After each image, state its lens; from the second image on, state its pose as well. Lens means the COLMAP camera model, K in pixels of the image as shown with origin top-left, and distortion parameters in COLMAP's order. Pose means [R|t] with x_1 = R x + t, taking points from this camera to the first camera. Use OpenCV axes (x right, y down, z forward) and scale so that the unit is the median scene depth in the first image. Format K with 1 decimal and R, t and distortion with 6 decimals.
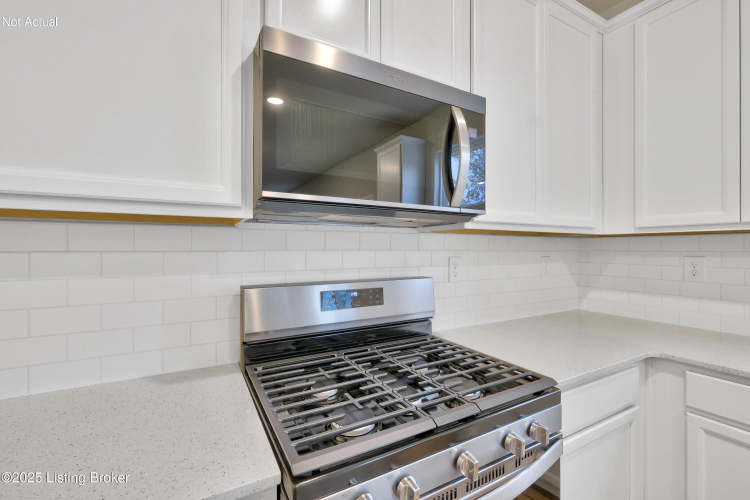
lens RADIAL K [[333.6, 0, 379.2], [0, 333.6, 248.2], [0, 0, 1]] dist [-0.000907, 0.000287]
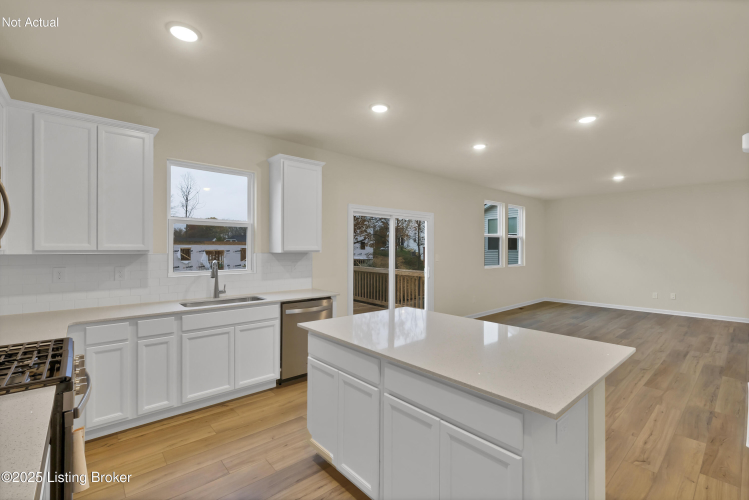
lens RADIAL K [[333.1, 0, 378.7], [0, 333.1, 248.2], [0, 0, 1]] dist [-0.000907, 0.000287]
pose [[-0.202624, -0.006047, 0.979238, -1.349884], [-0.009632, 0.999945, 0.004182, -0.125123], [-0.979209, -0.008585, -0.202671, -0.297846]]
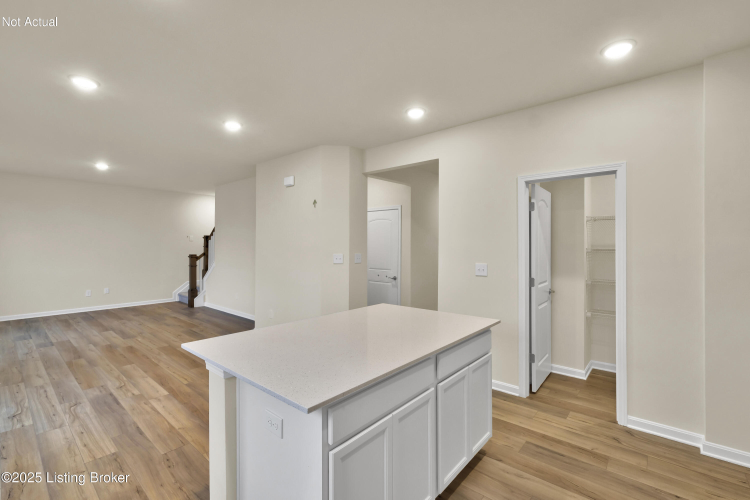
lens RADIAL K [[333.6, 0, 379.2], [0, 333.6, 248.2], [0, 0, 1]] dist [-0.000907, 0.000287]
pose [[-0.942999, -0.001324, -0.332794, 0.731320], [-0.002103, 0.999996, 0.001982, -0.100051], [0.332790, 0.002569, -0.942997, 0.653001]]
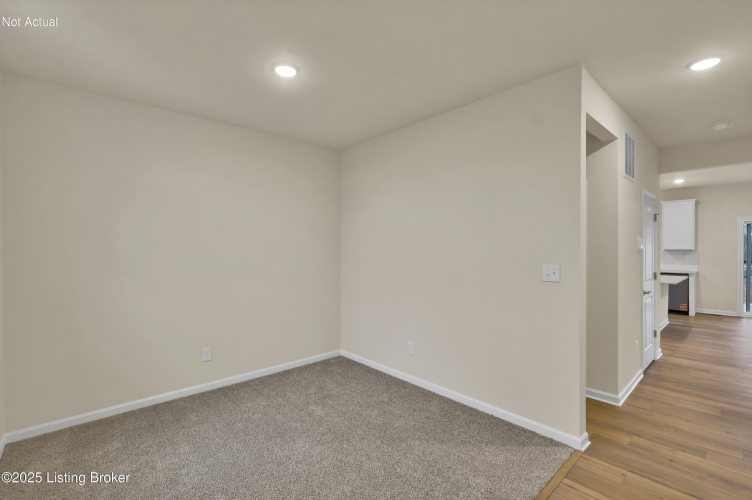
lens RADIAL K [[350.0, 0, 379.5], [0, 350.0, 247.6], [0, 0, 1]] dist [0.001077, 0.000445]
pose [[0.974070, -0.003560, 0.226219, -4.705689], [0.001426, 0.999953, 0.009597, -0.174243], [-0.226243, -0.009025, 0.974029, -5.154220]]
